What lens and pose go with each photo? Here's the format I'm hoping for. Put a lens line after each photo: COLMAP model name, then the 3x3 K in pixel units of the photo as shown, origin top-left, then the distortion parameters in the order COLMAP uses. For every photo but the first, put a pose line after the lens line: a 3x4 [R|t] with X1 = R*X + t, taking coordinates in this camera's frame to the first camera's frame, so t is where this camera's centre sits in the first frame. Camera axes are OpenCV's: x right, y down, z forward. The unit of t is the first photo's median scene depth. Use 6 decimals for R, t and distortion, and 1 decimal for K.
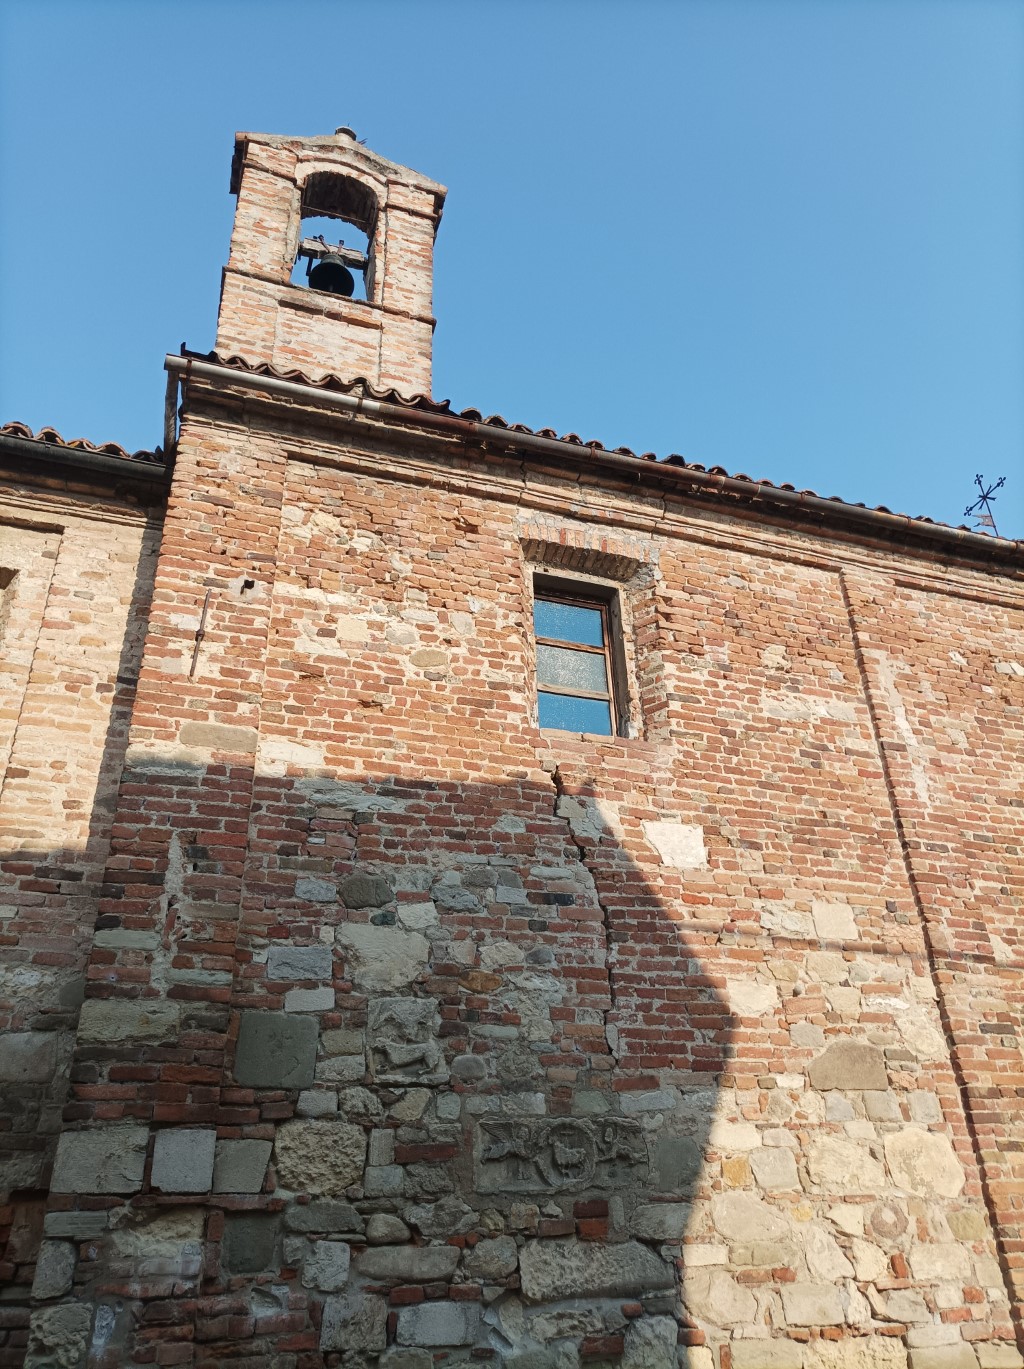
lens RADIAL K [[1023.3, 0, 510.4], [0, 1023.3, 684.5], [0, 0, 1]] dist [0.037534, -0.018540]
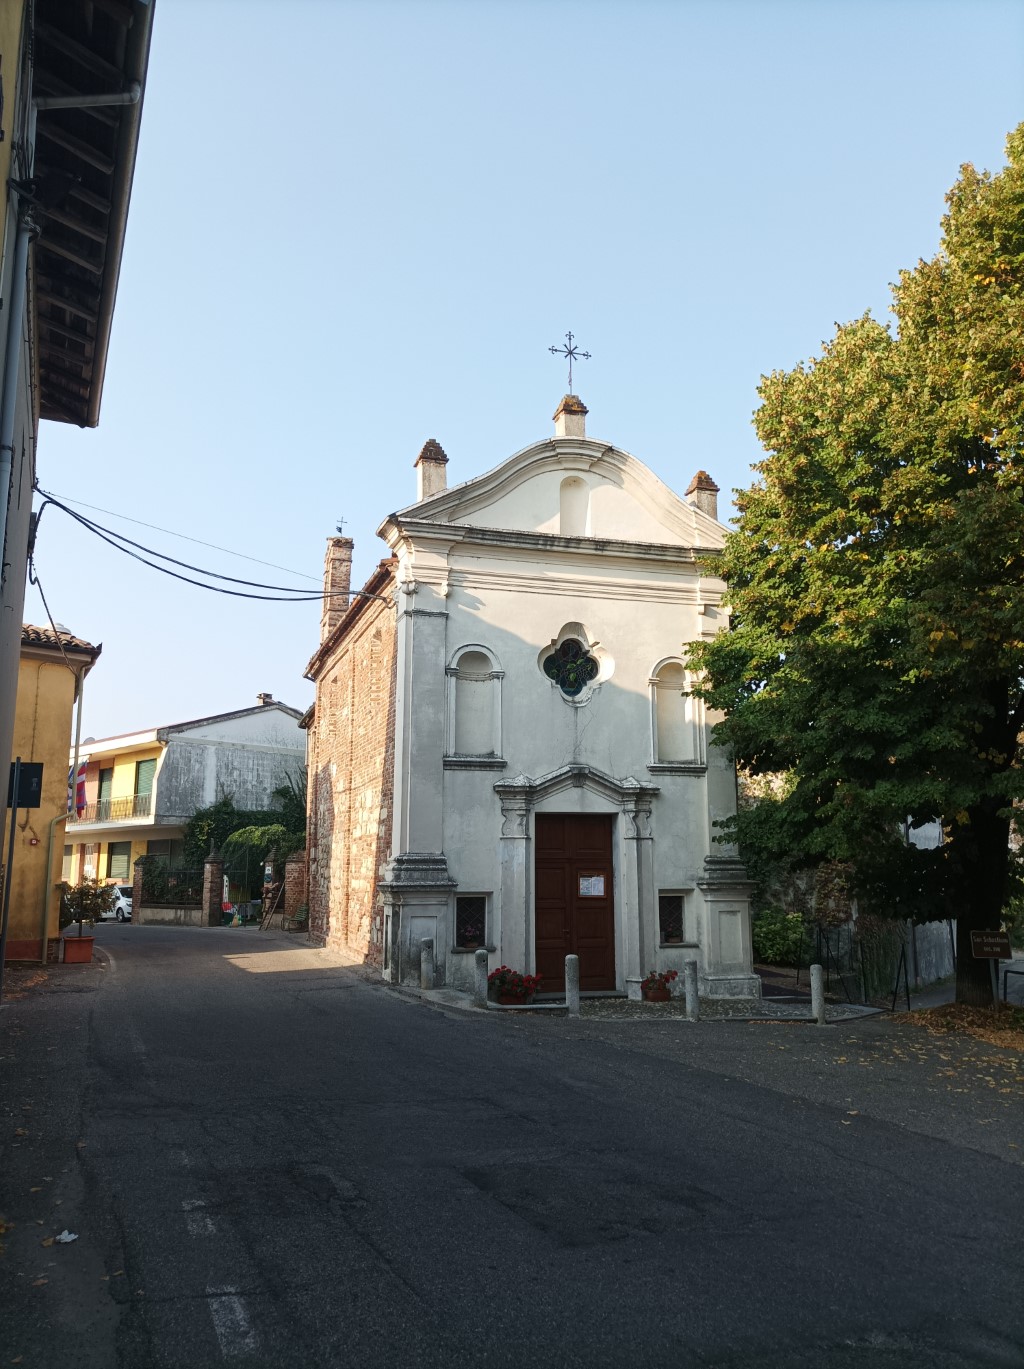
lens RADIAL K [[1023.3, 0, 509.7], [0, 1023.3, 691.1], [0, 0, 1]] dist [0.037534, -0.018540]
pose [[-0.017413, -0.141775, -0.989746, 4.129337], [0.496442, 0.858030, -0.131642, 0.765275], [0.867895, -0.493643, 0.055442, 1.621691]]
